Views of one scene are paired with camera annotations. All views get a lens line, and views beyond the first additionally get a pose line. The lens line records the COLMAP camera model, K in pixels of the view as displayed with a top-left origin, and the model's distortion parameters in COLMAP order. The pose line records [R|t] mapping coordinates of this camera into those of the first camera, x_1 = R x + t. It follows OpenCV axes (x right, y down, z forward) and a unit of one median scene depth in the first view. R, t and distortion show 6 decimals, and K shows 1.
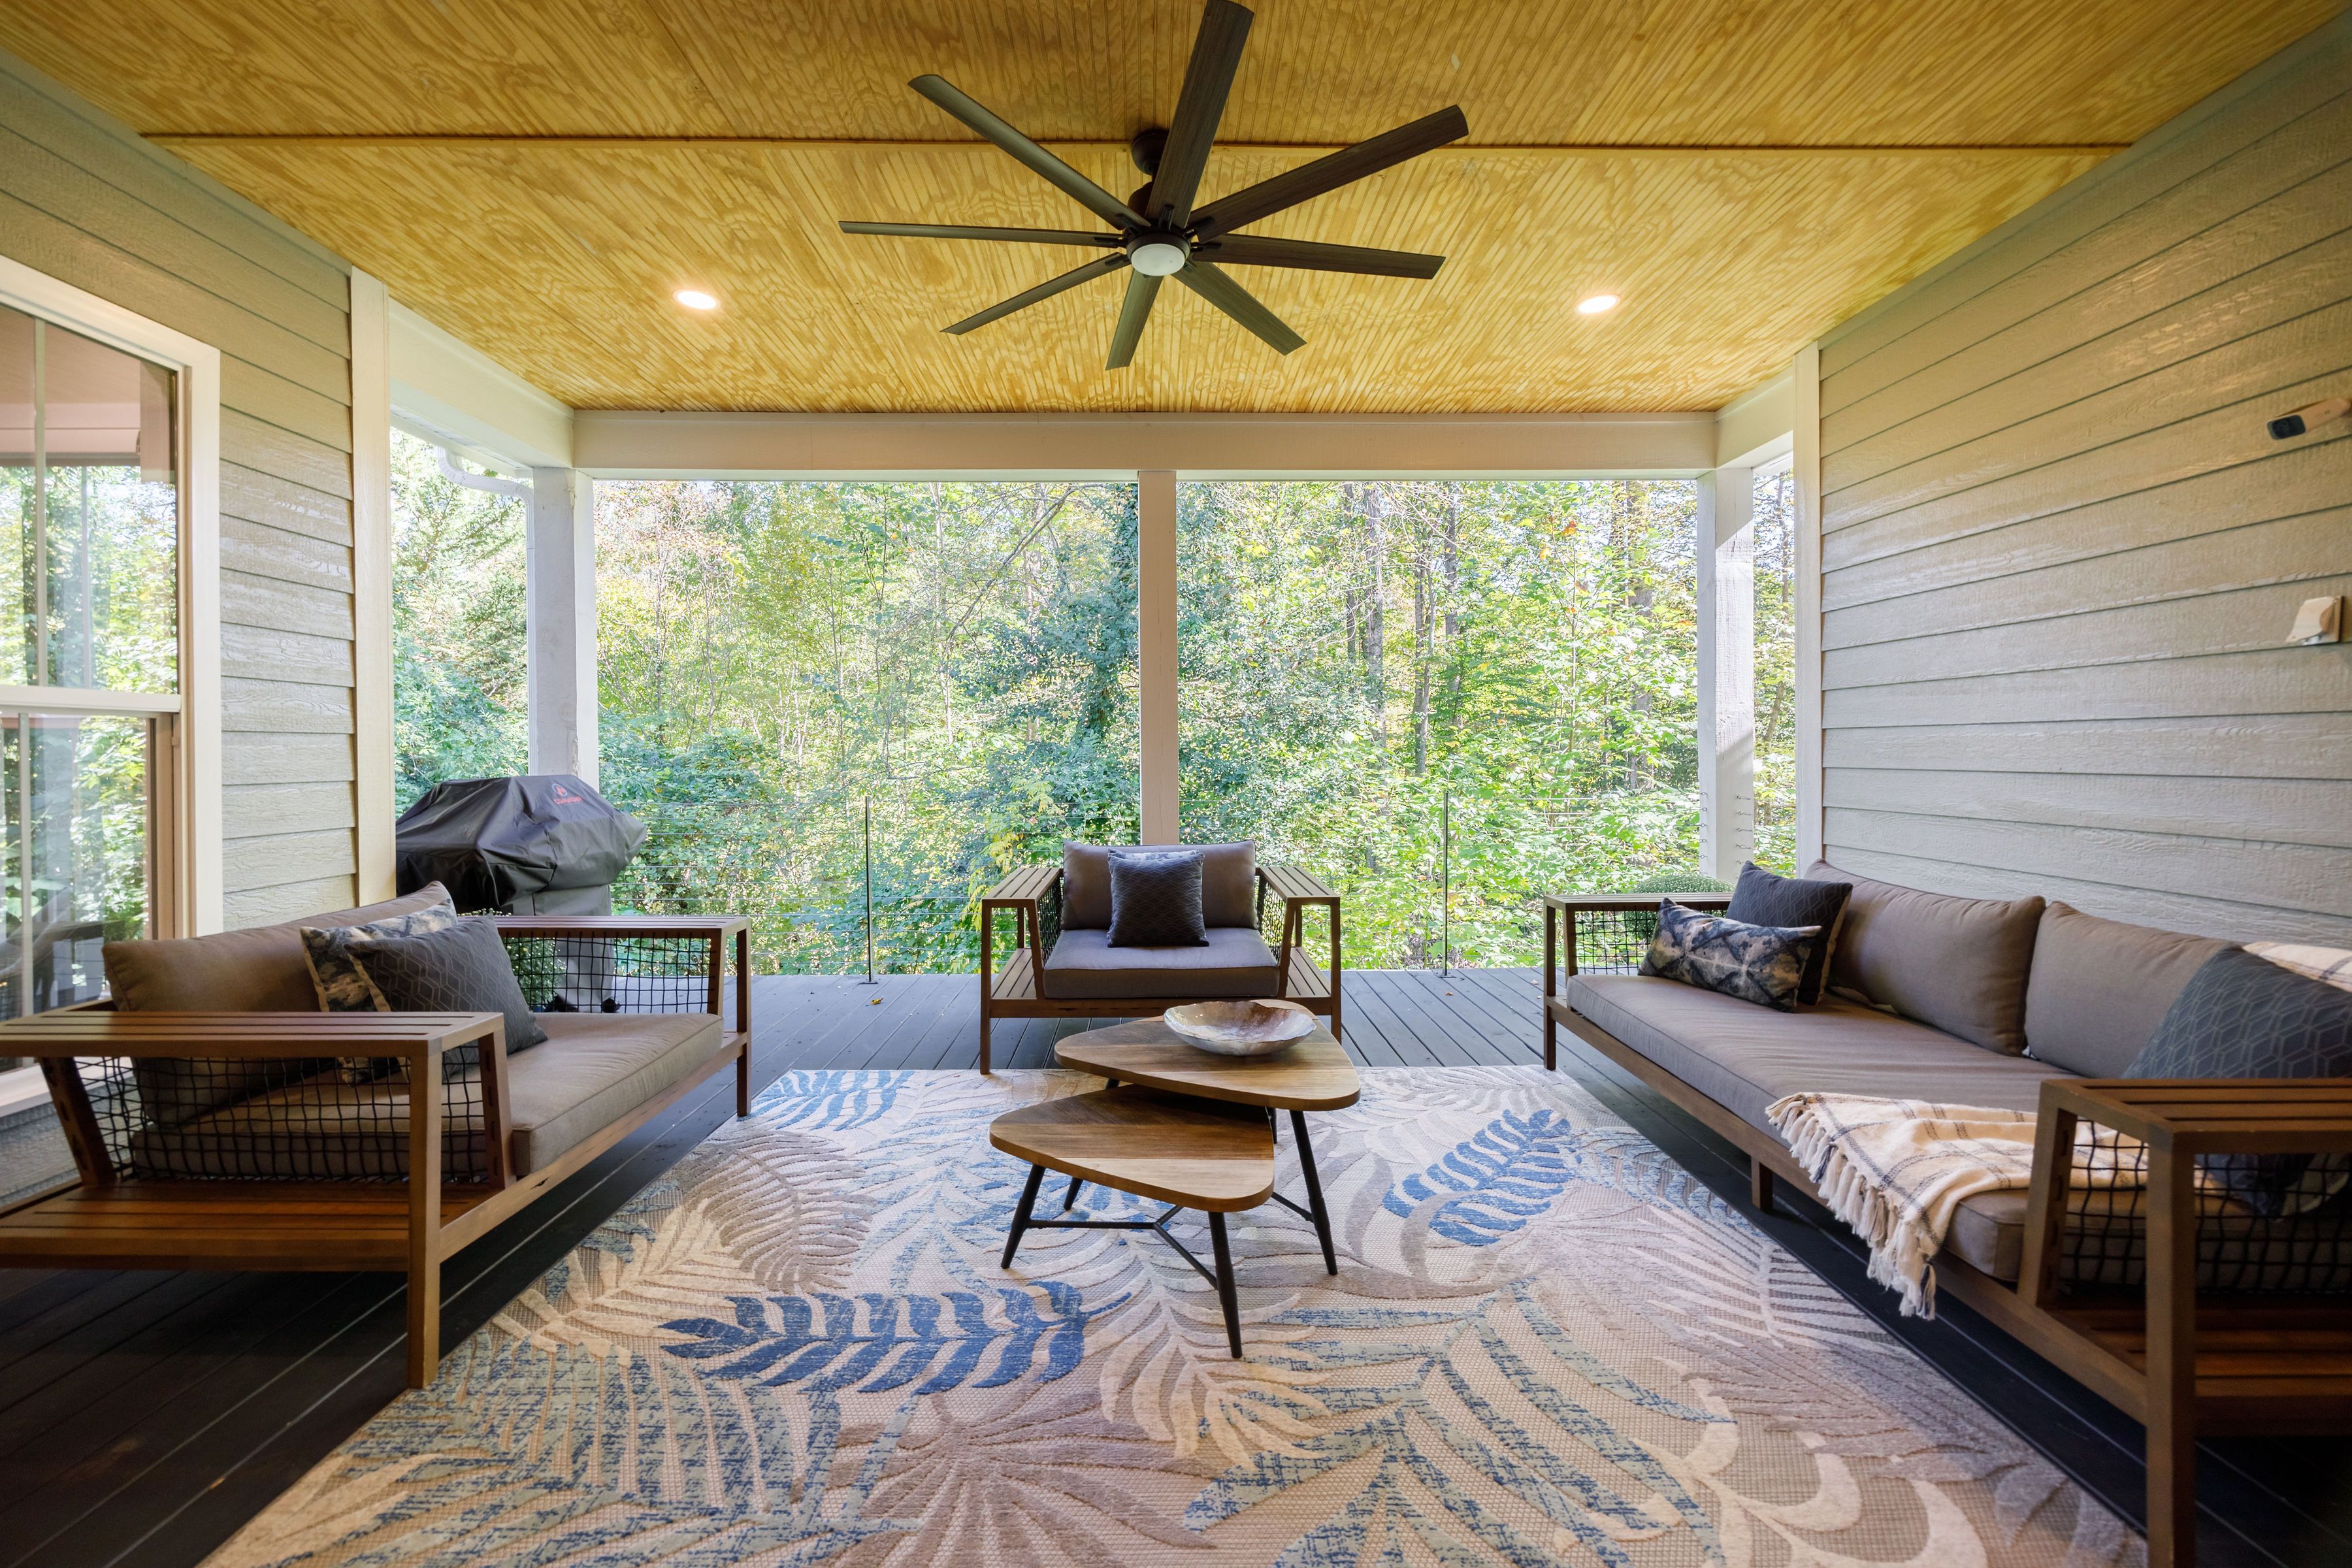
lens RADIAL K [[954.7, 0, 1180.5], [0, 954.7, 763.8], [0, 0, 1]] dist [-0.001572, -0.000022]
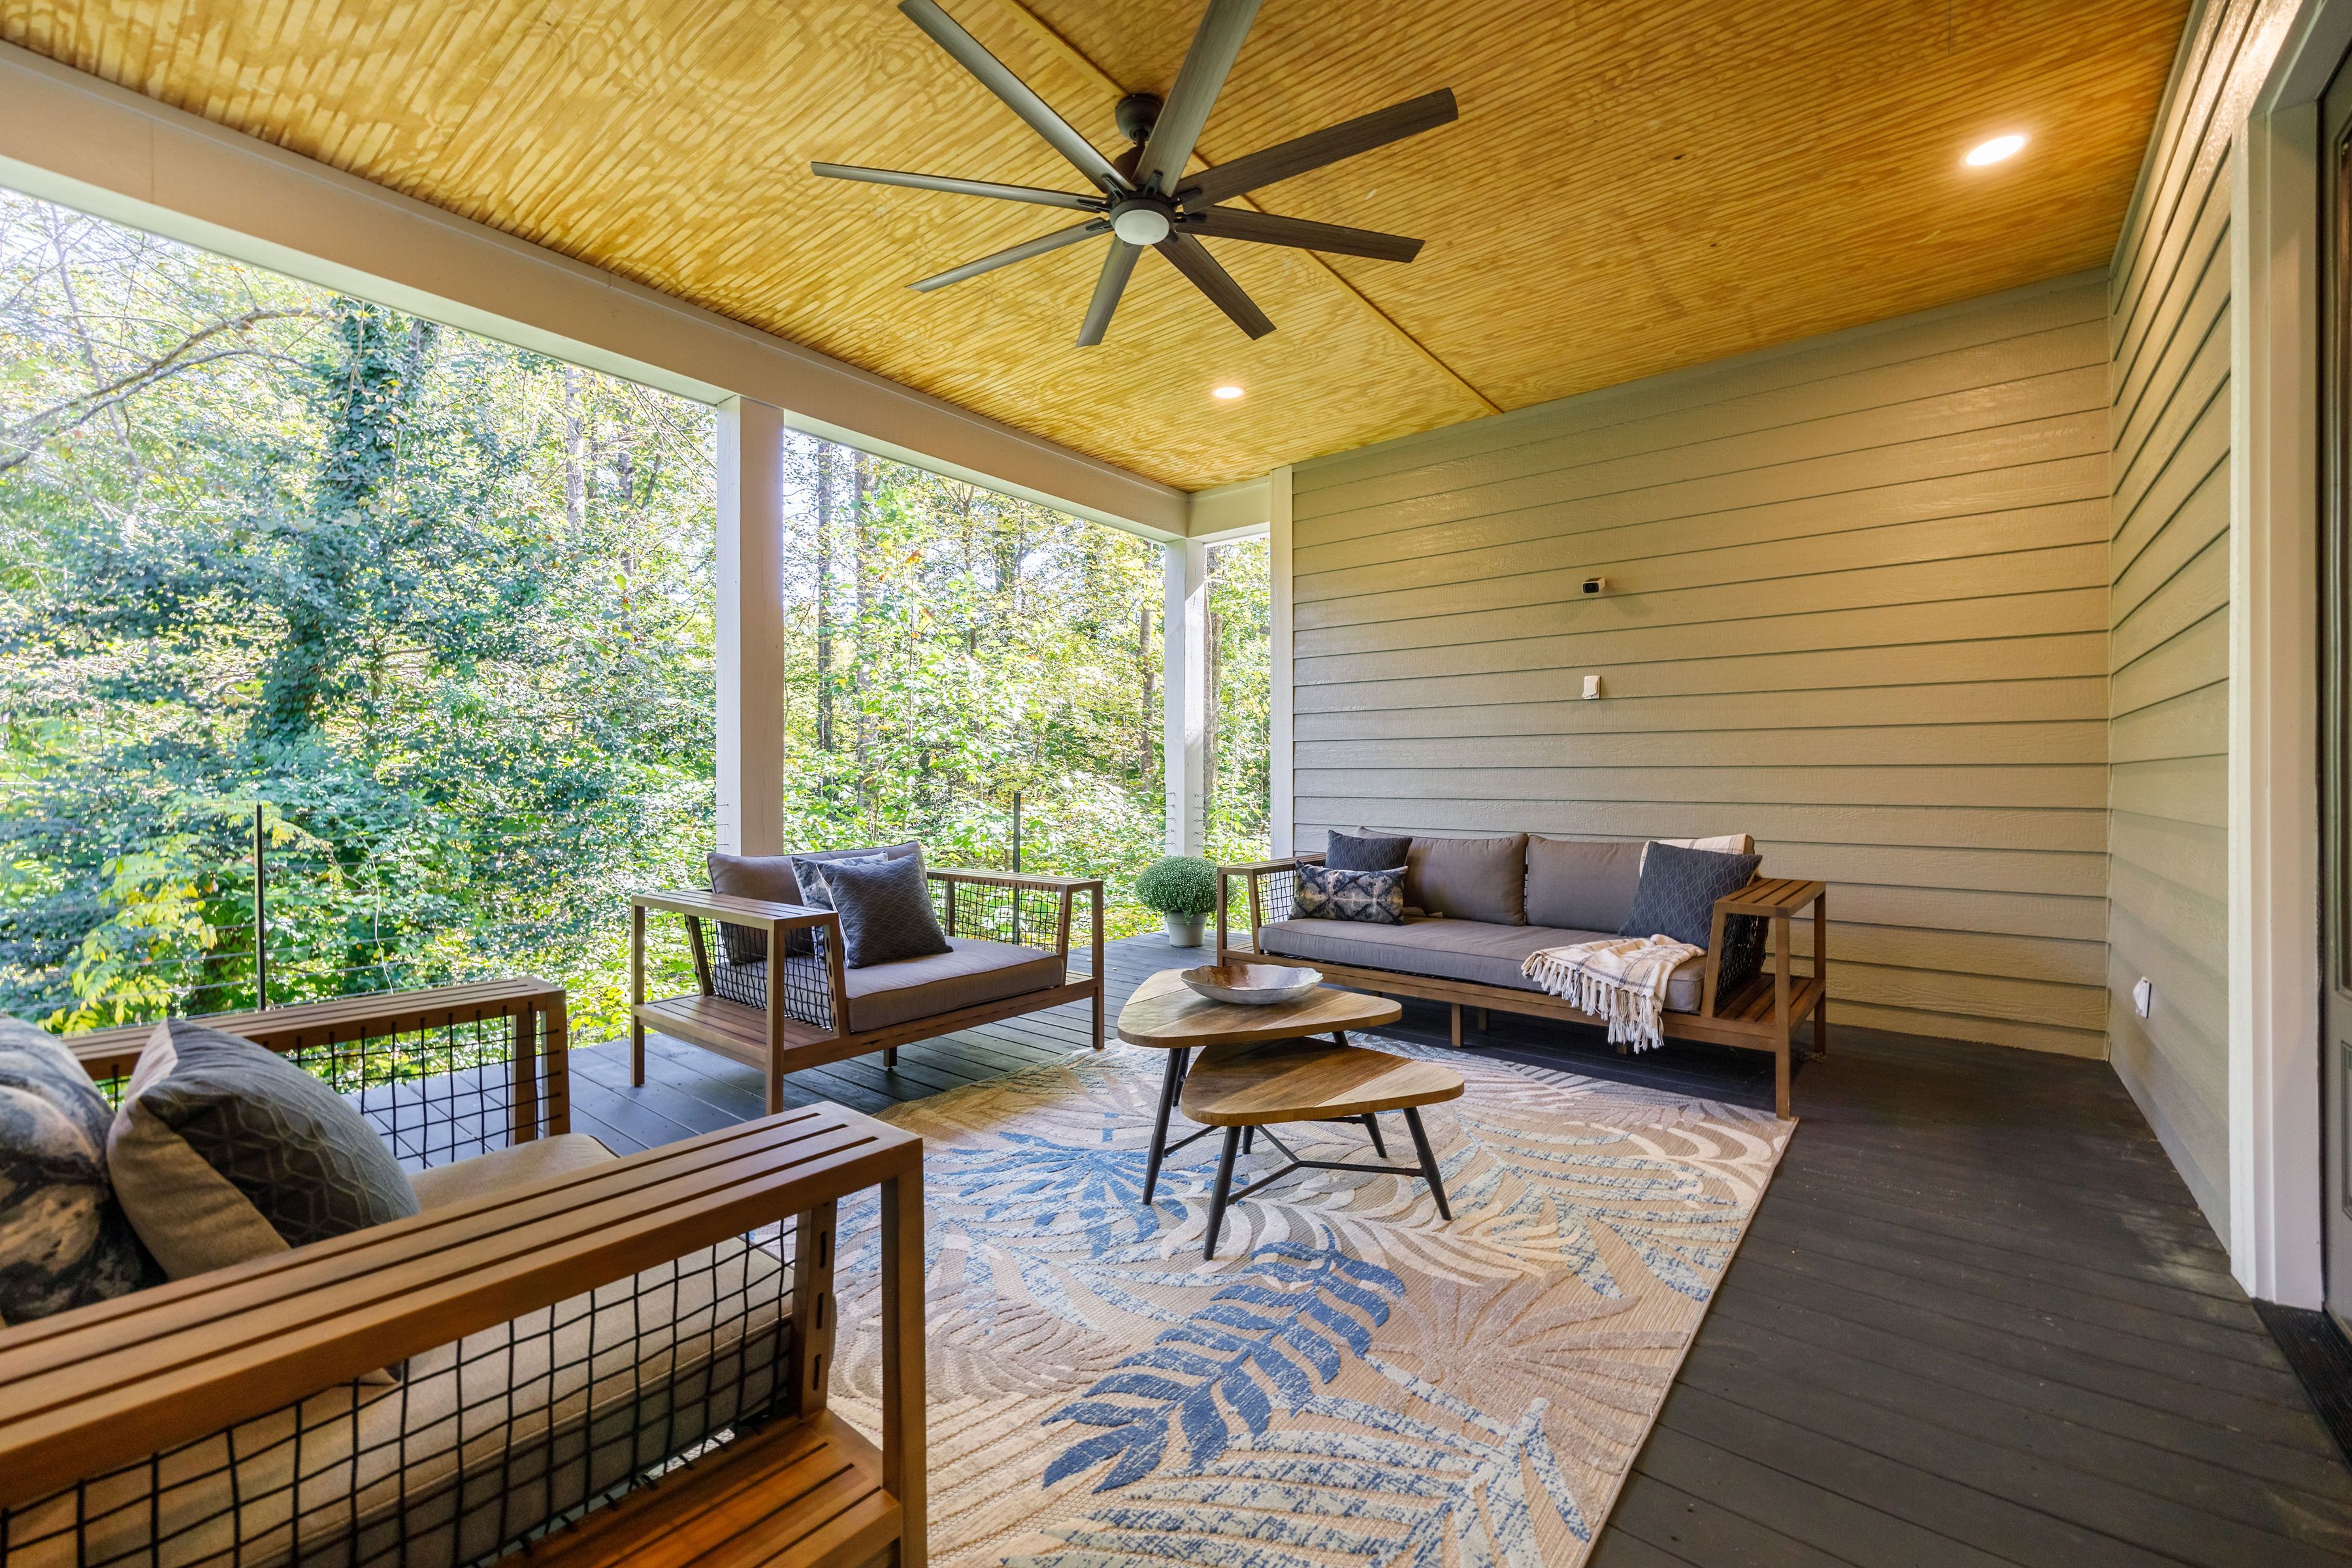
lens RADIAL K [[954.7, 0, 1186.9], [0, 954.7, 789.3], [0, 0, 1]] dist [-0.001572, -0.000022]
pose [[0.628477, -0.000572, 0.777828, -0.727345], [0.005805, 0.999975, -0.003955, 0.054070], [-0.777807, 0.007001, 0.628465, 0.331602]]
